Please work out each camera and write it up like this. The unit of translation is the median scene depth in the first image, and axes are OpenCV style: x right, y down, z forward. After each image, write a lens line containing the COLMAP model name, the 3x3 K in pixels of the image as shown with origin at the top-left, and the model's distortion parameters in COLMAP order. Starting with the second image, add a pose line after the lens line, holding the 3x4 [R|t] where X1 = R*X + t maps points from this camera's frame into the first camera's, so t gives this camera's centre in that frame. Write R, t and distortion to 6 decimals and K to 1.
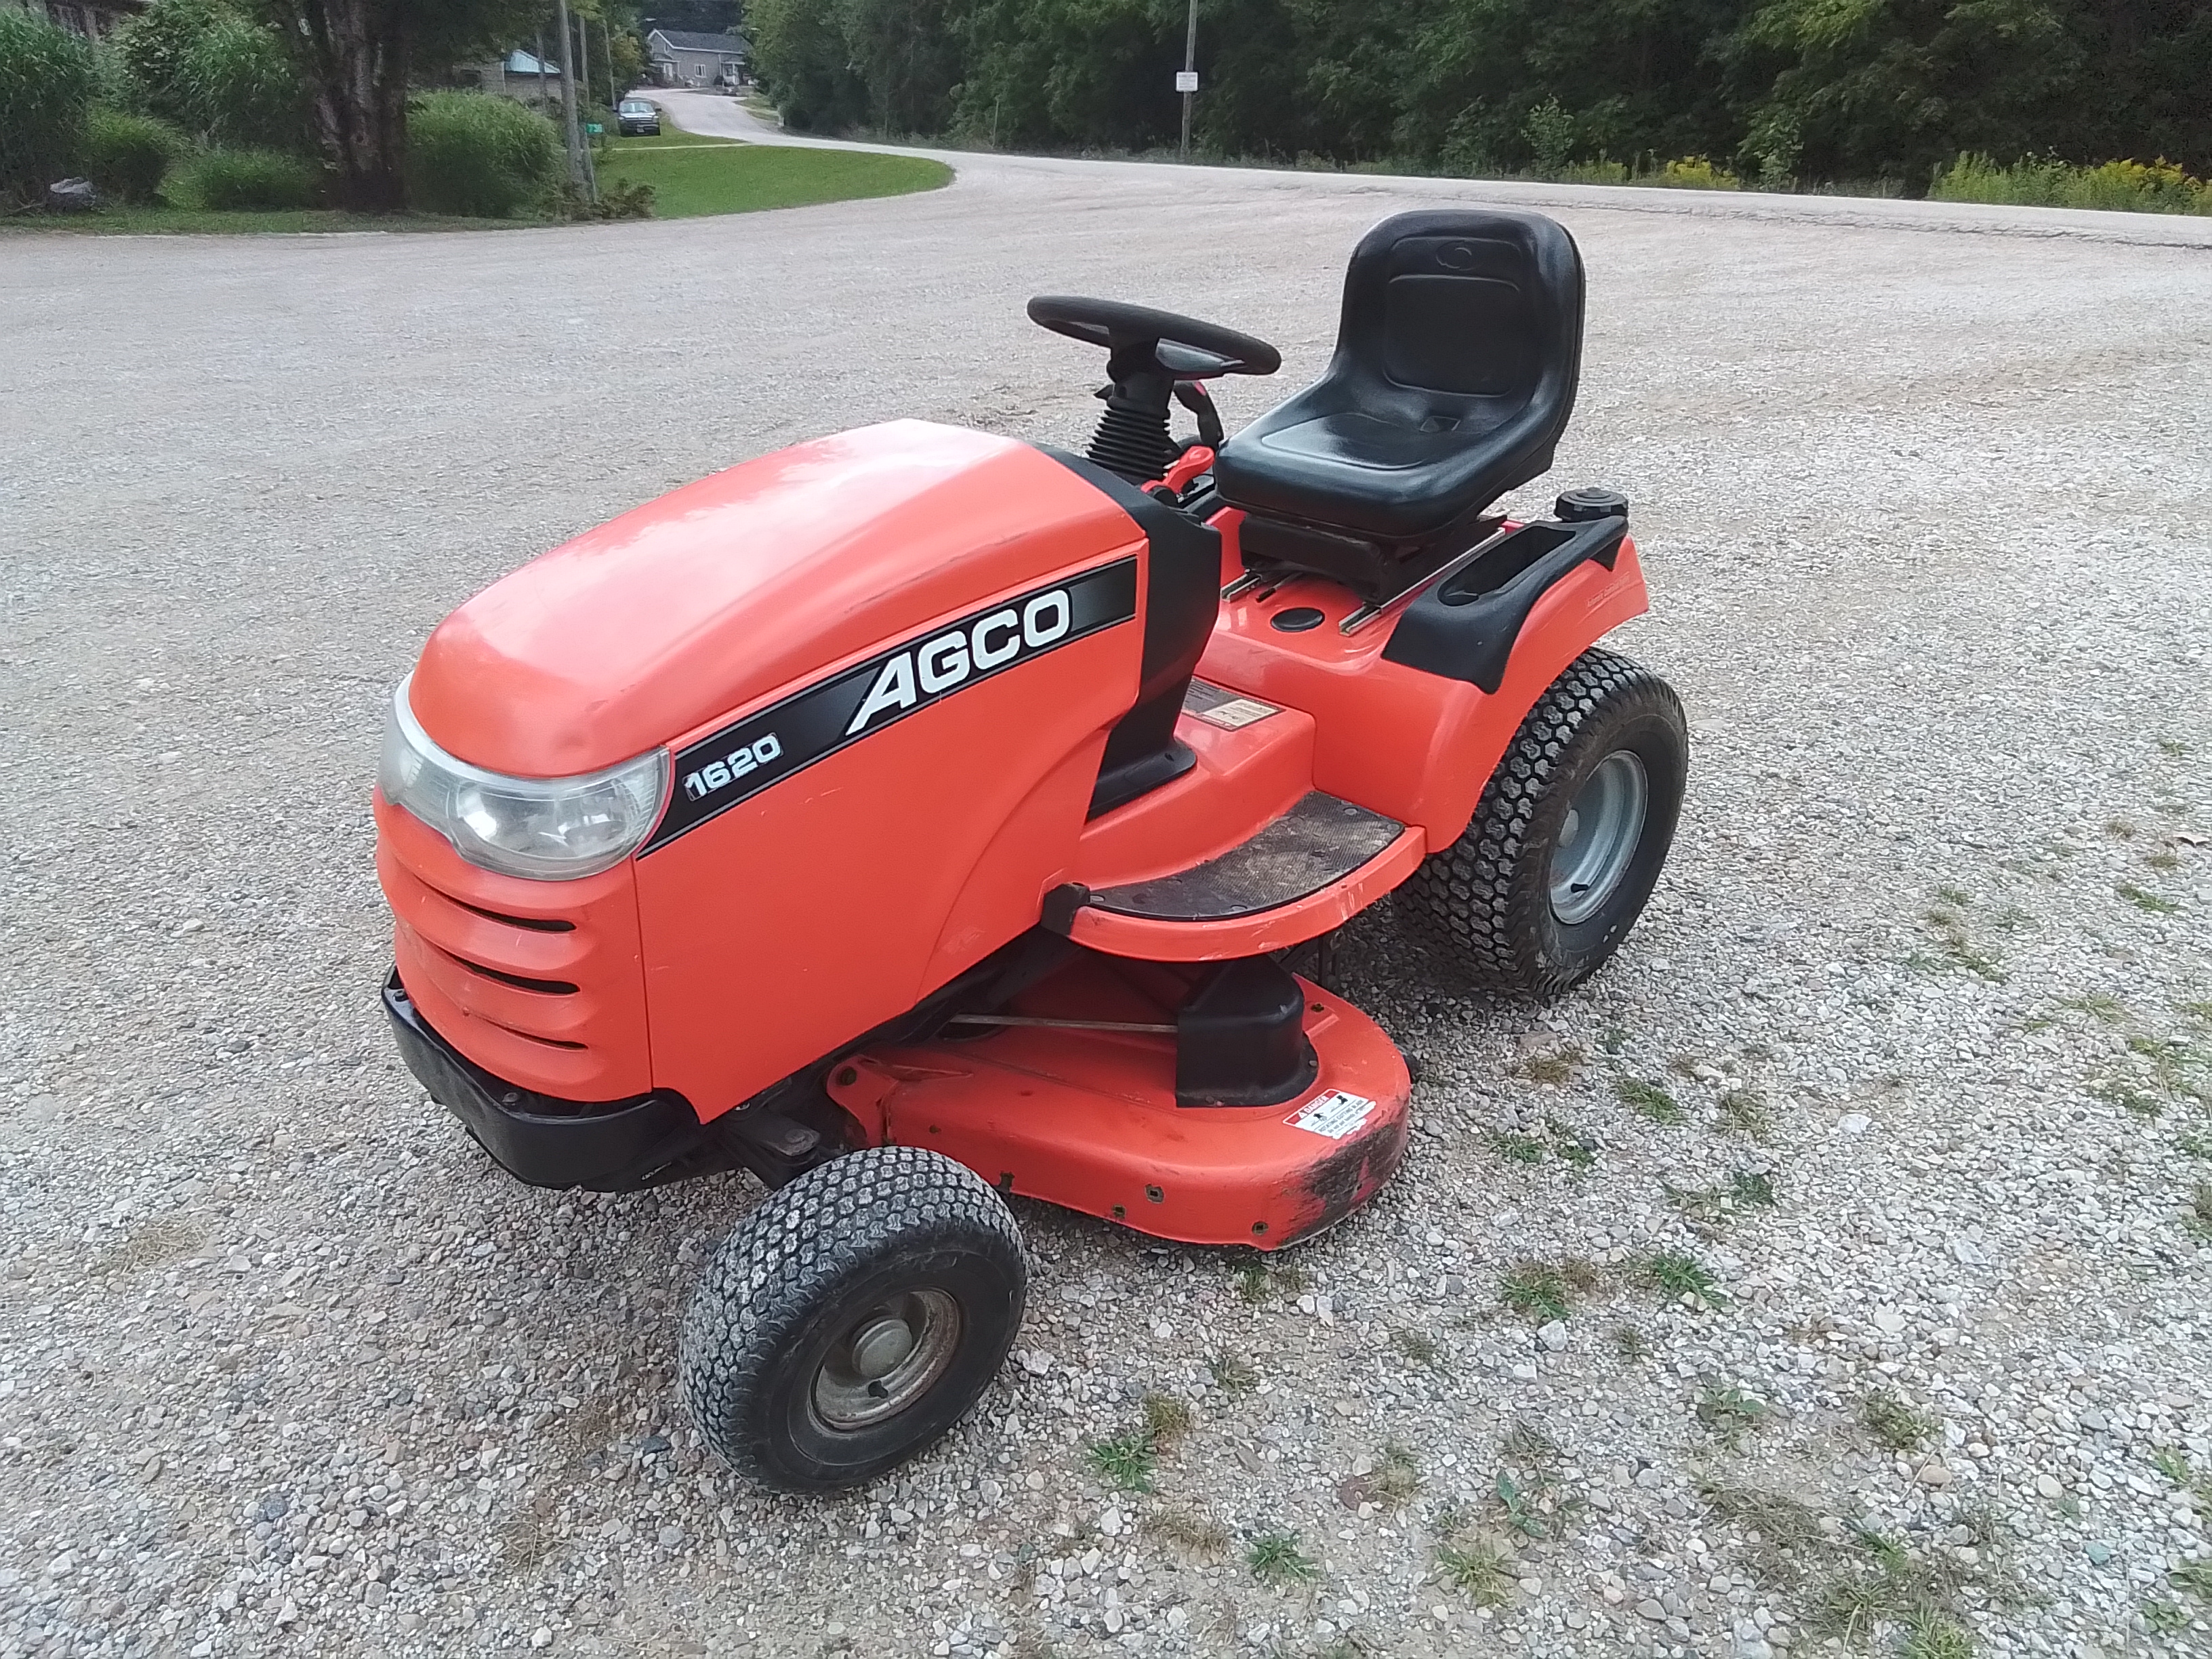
lens RADIAL K [[1503.4, 0, 1106.0], [0, 1503.4, 829.5], [0, 0, 1]] dist [0.043714, -0.048793]
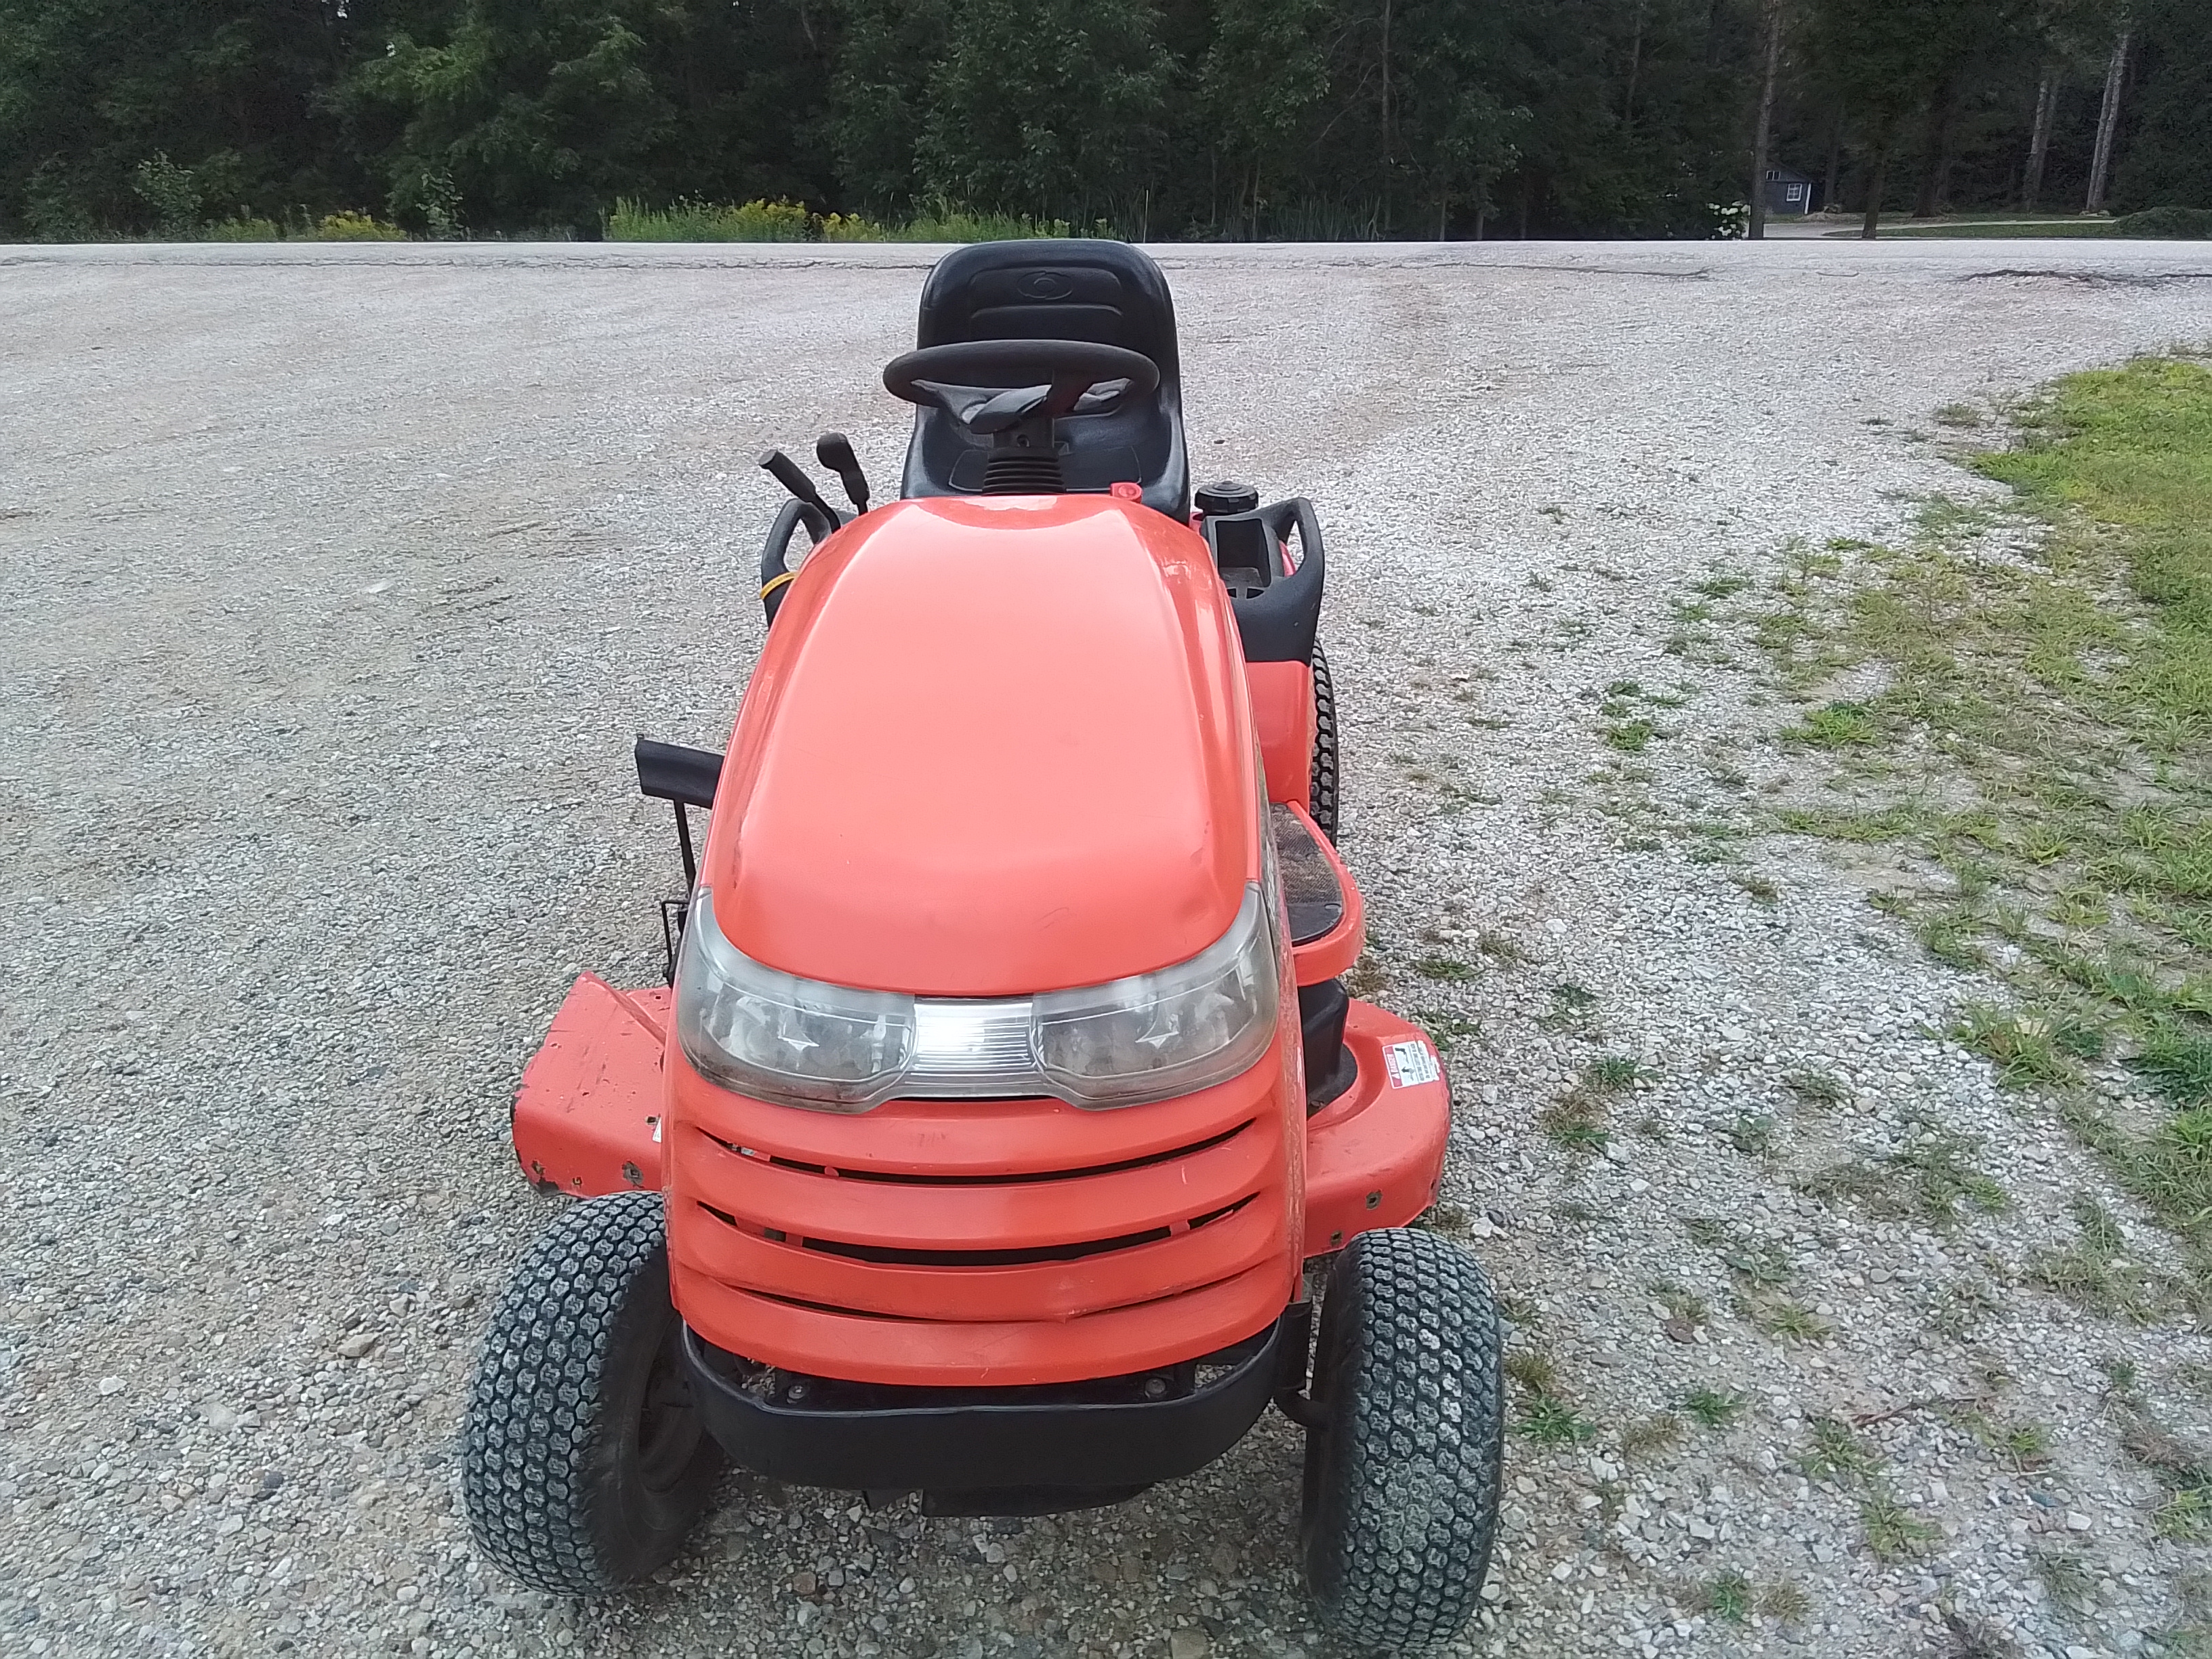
lens RADIAL K [[1530.2, 0, 1058.5], [0, 1530.2, 826.9], [0, 0, 1]] dist [0.038011, -0.046959]
pose [[0.699811, -0.294299, 0.650886, -0.596855], [0.317679, 0.944342, 0.085427, -0.124772], [-0.639800, 0.146990, 0.754354, 0.271960]]
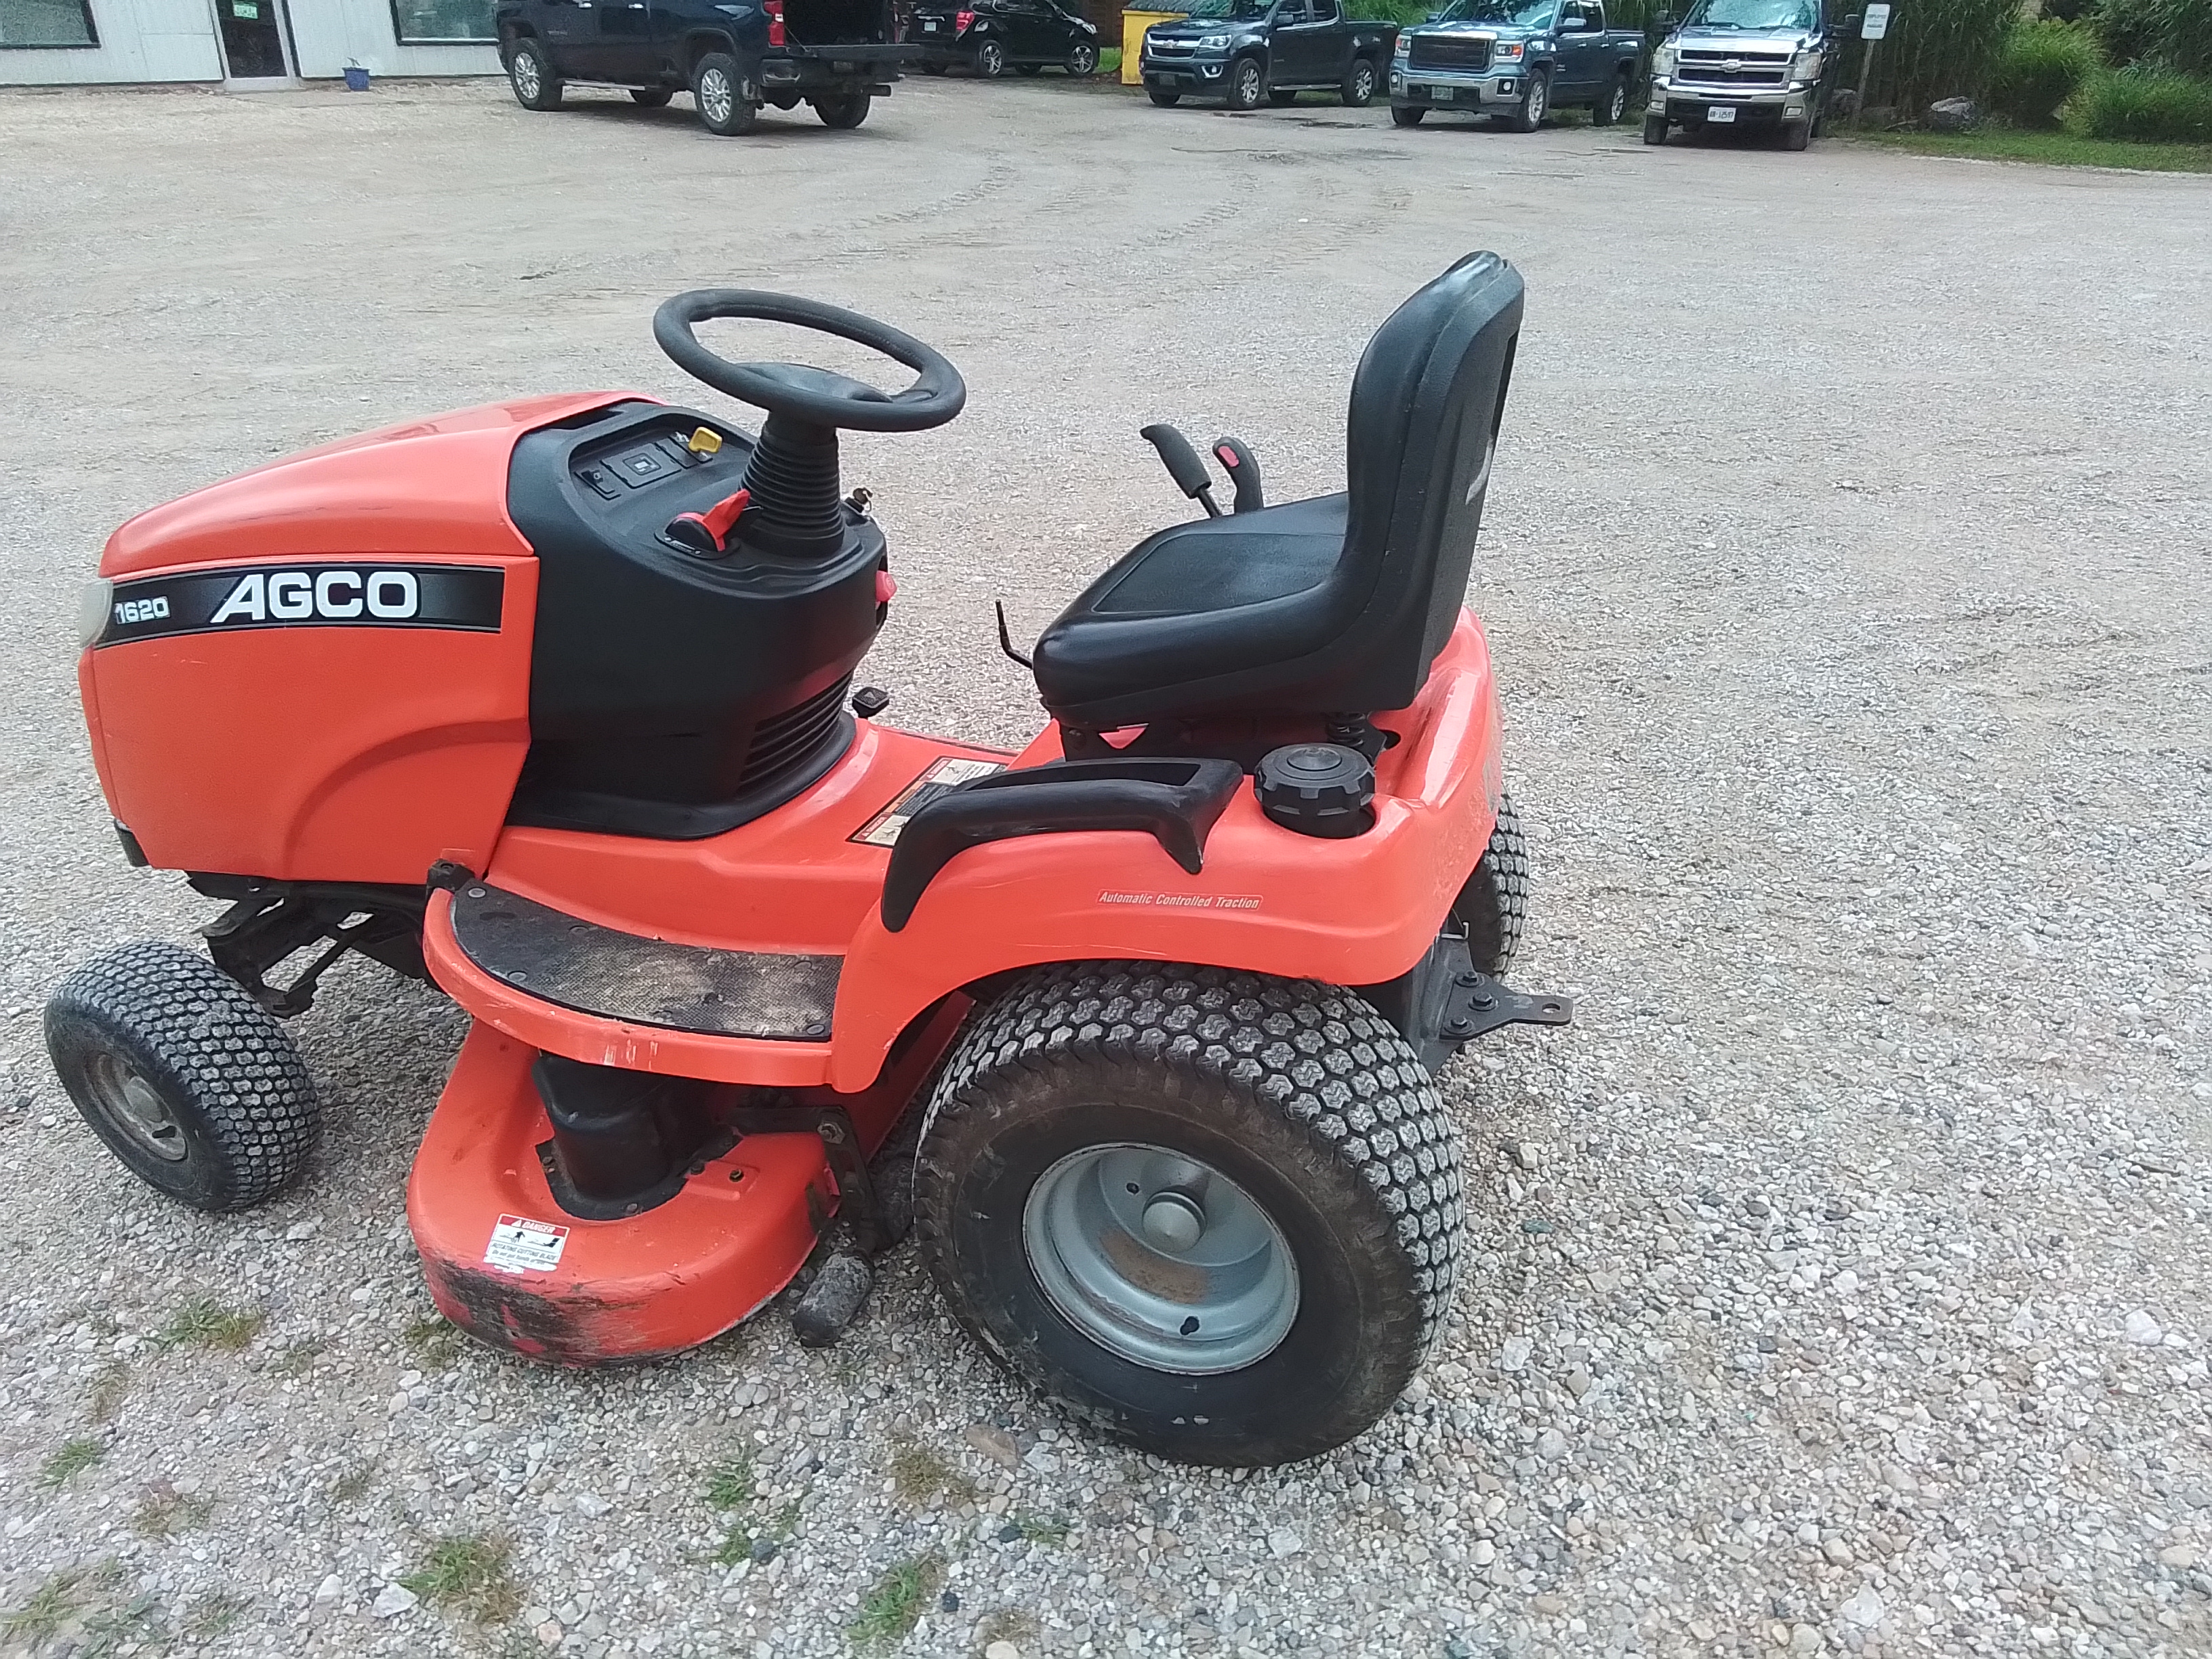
lens RADIAL K [[1530.2, 0, 1058.5], [0, 1530.2, 826.9], [0, 0, 1]] dist [0.038011, -0.046959]
pose [[0.459249, 0.404510, -0.790862, 0.786331], [-0.374925, 0.895382, 0.240253, -0.313537], [0.805308, 0.186178, 0.562864, 0.610155]]
